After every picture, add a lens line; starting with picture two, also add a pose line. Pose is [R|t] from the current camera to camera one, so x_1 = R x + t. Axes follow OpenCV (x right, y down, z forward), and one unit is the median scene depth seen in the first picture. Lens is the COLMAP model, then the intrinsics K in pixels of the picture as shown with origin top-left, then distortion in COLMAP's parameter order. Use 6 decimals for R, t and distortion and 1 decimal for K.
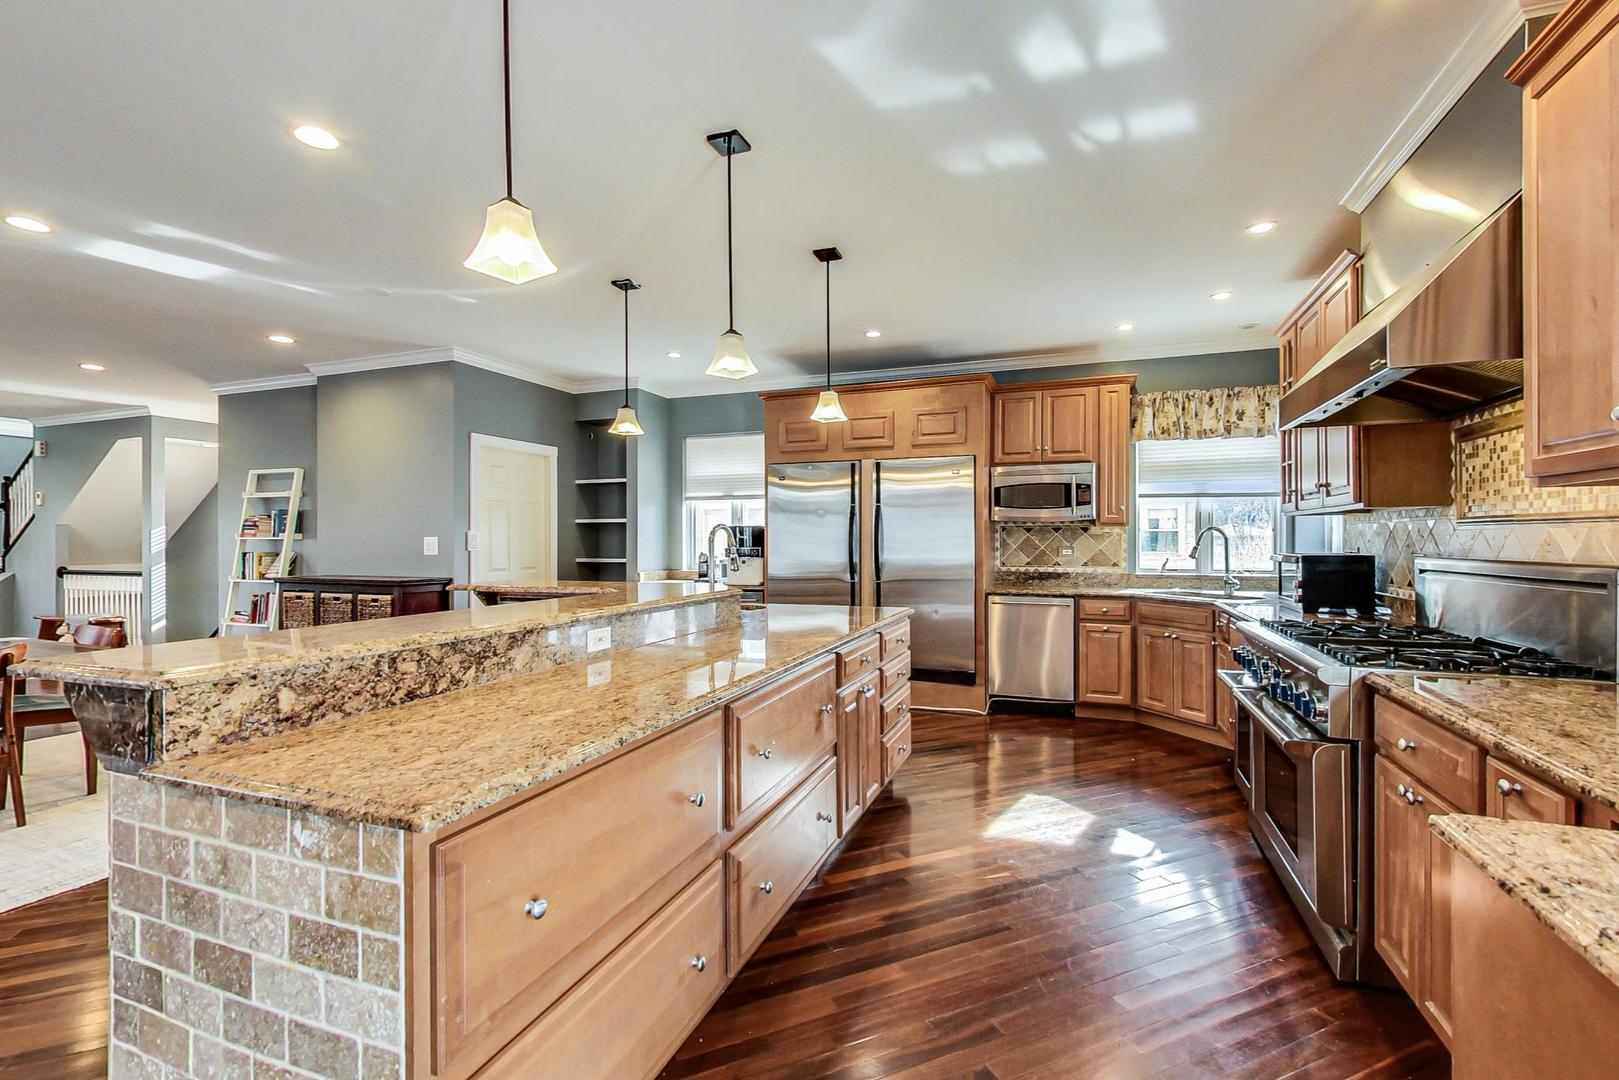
lens RADIAL K [[740.1, 0, 806.4], [0, 740.1, 539.4], [0, 0, 1]] dist [0.000992, 0.000054]
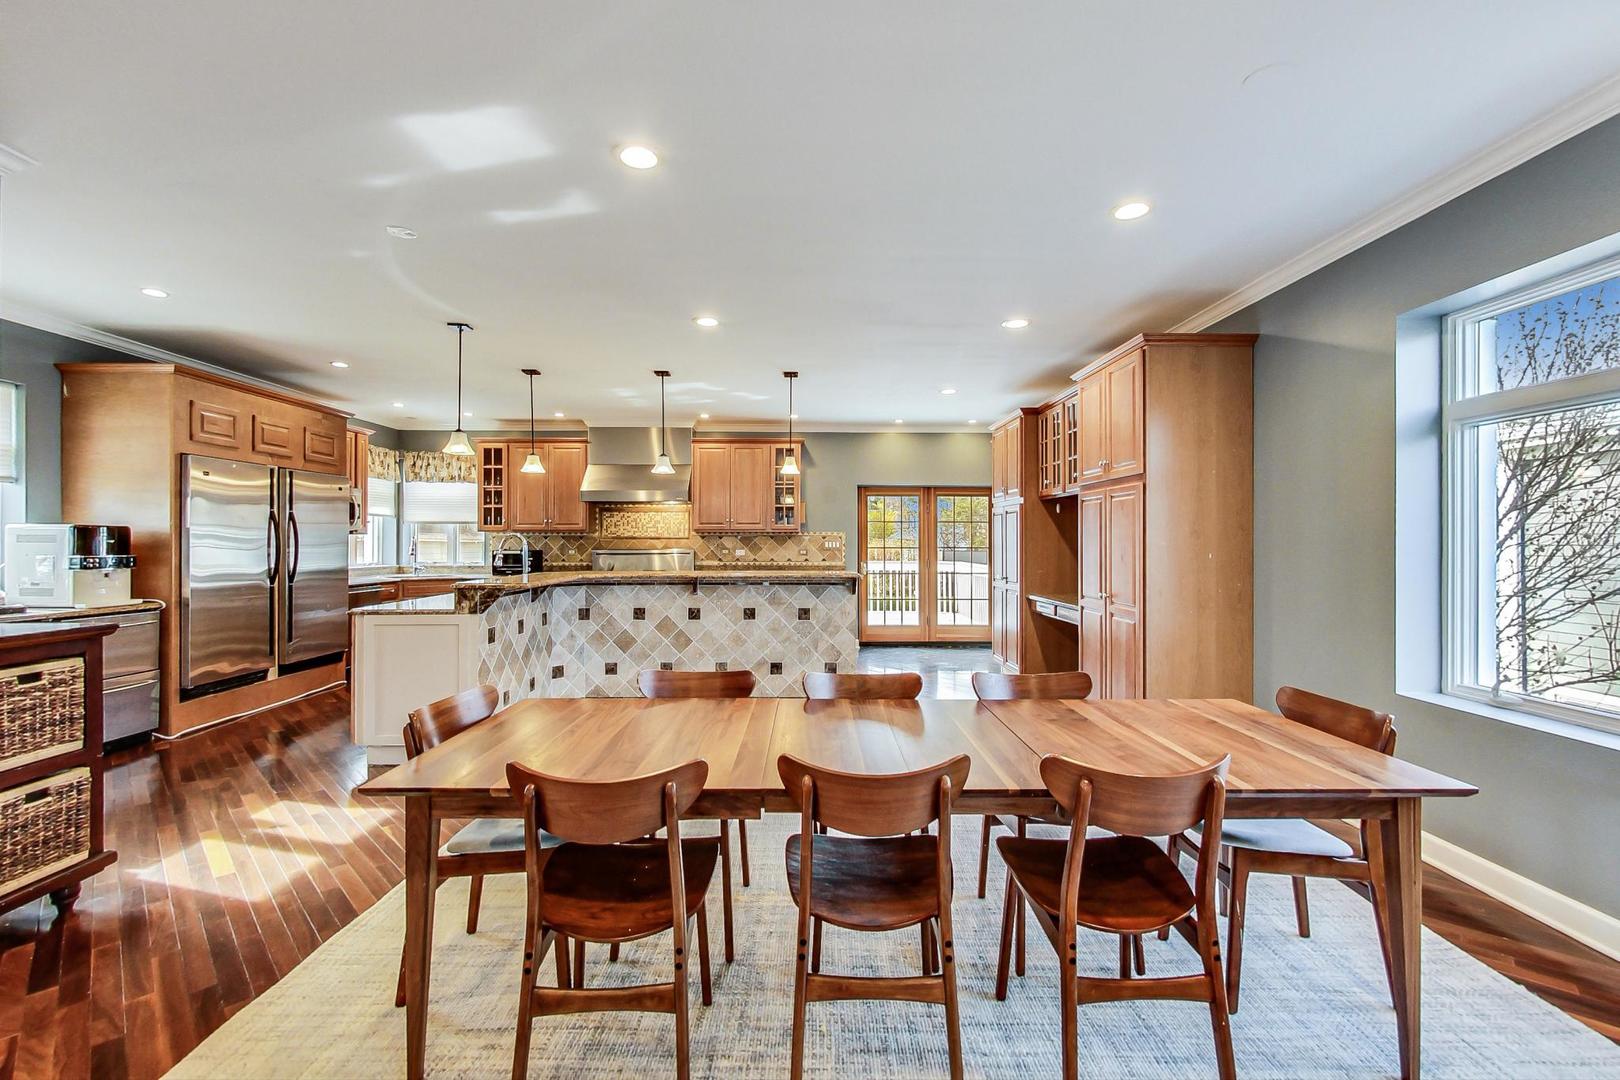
lens RADIAL K [[673.9, 0, 817.7], [0, 673.9, 534.7], [0, 0, 1]] dist [0.003376, -0.000267]
pose [[-0.380847, 0.011276, 0.924569, -1.073808], [-0.001343, 0.999918, -0.012748, -0.001818], [-0.924637, -0.006097, -0.380801, 0.663351]]
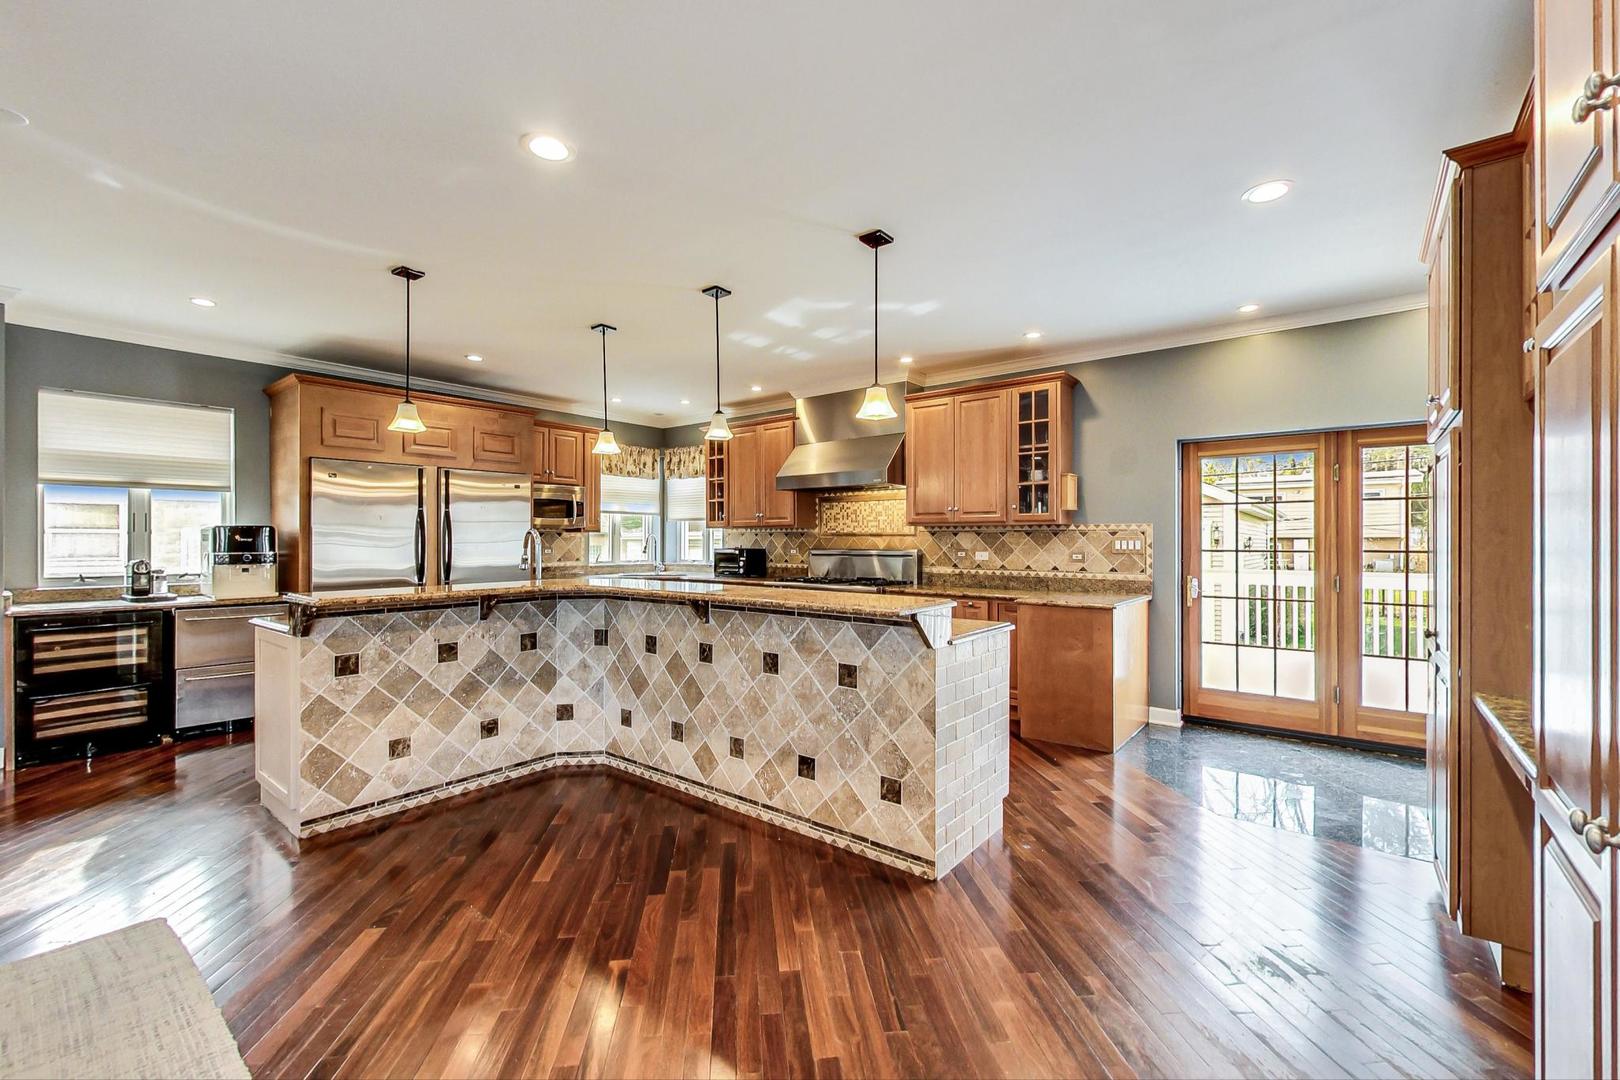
lens RADIAL K [[673.9, 0, 813.5], [0, 673.9, 536.5], [0, 0, 1]] dist [0.003376, -0.000267]
pose [[0.300122, 0.005599, 0.953884, -0.676418], [-0.001957, 0.999984, -0.005254, -0.003718], [-0.953899, -0.000290, 0.300128, 0.190760]]
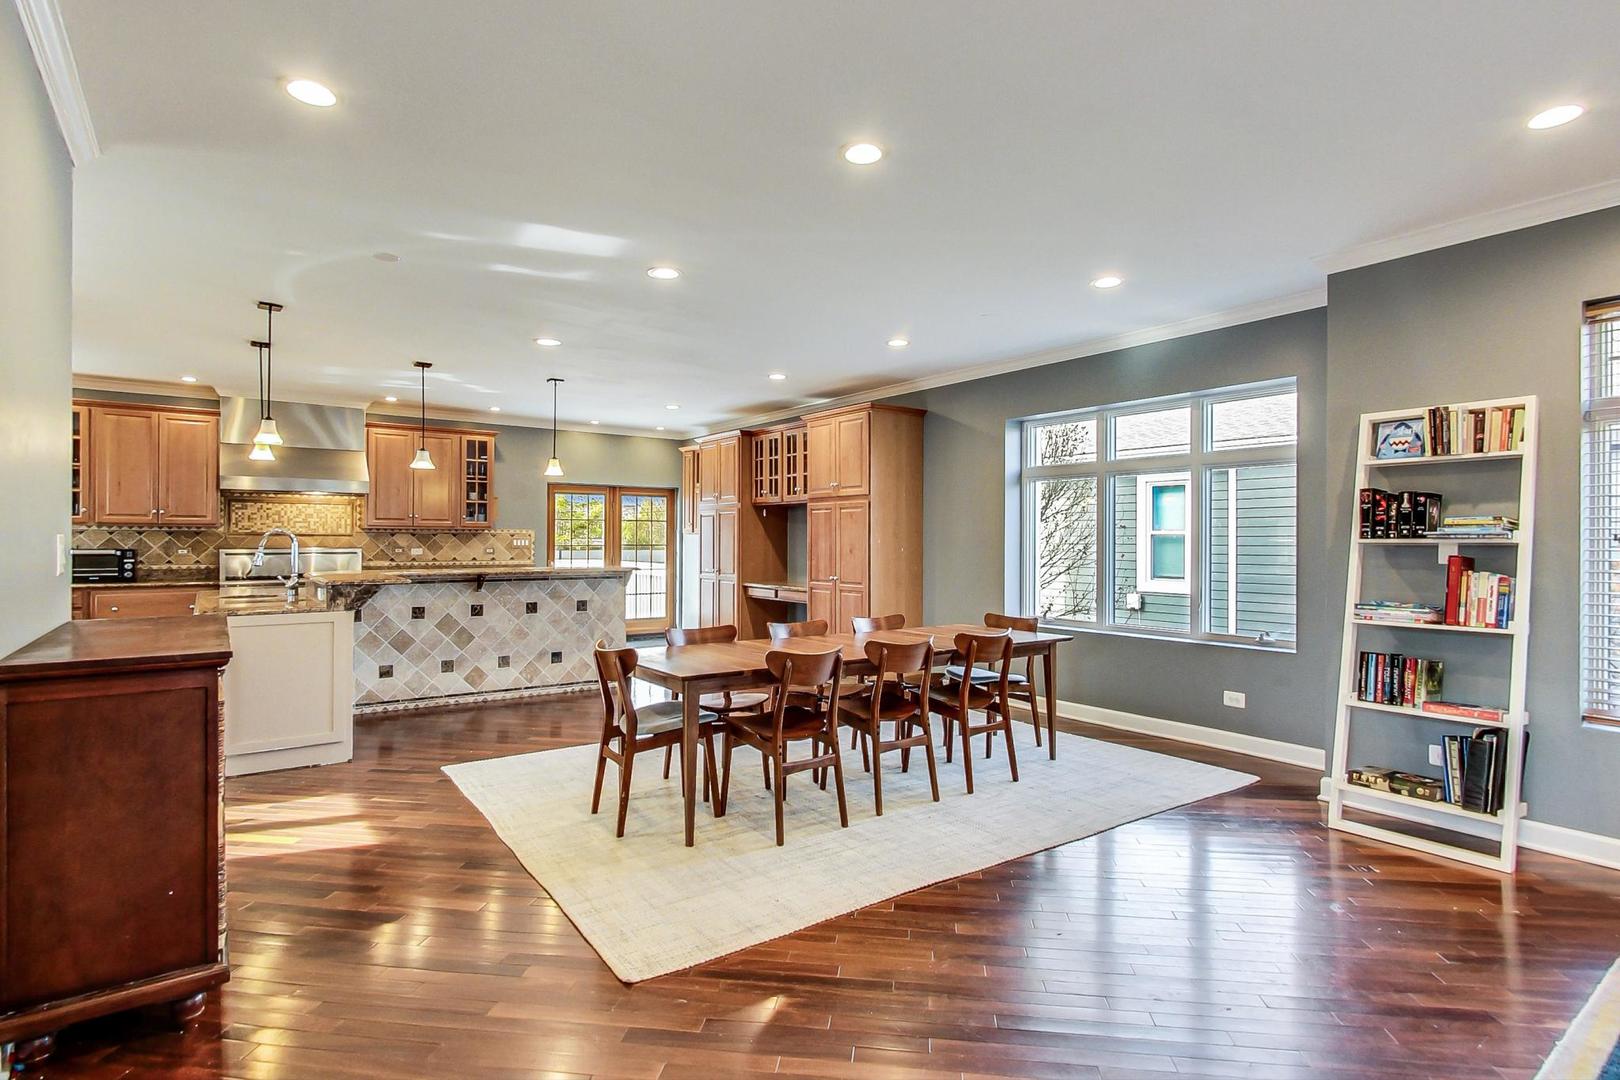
lens RADIAL K [[780.7, 0, 803.5], [0, 780.7, 540.5], [0, 0, 1]] dist [0.000385, -0.000232]
pose [[-0.839210, -0.001080, 0.543806, -1.129261], [-0.002375, 0.999996, -0.001679, -0.001515], [-0.543802, -0.002701, -0.839209, 1.144959]]
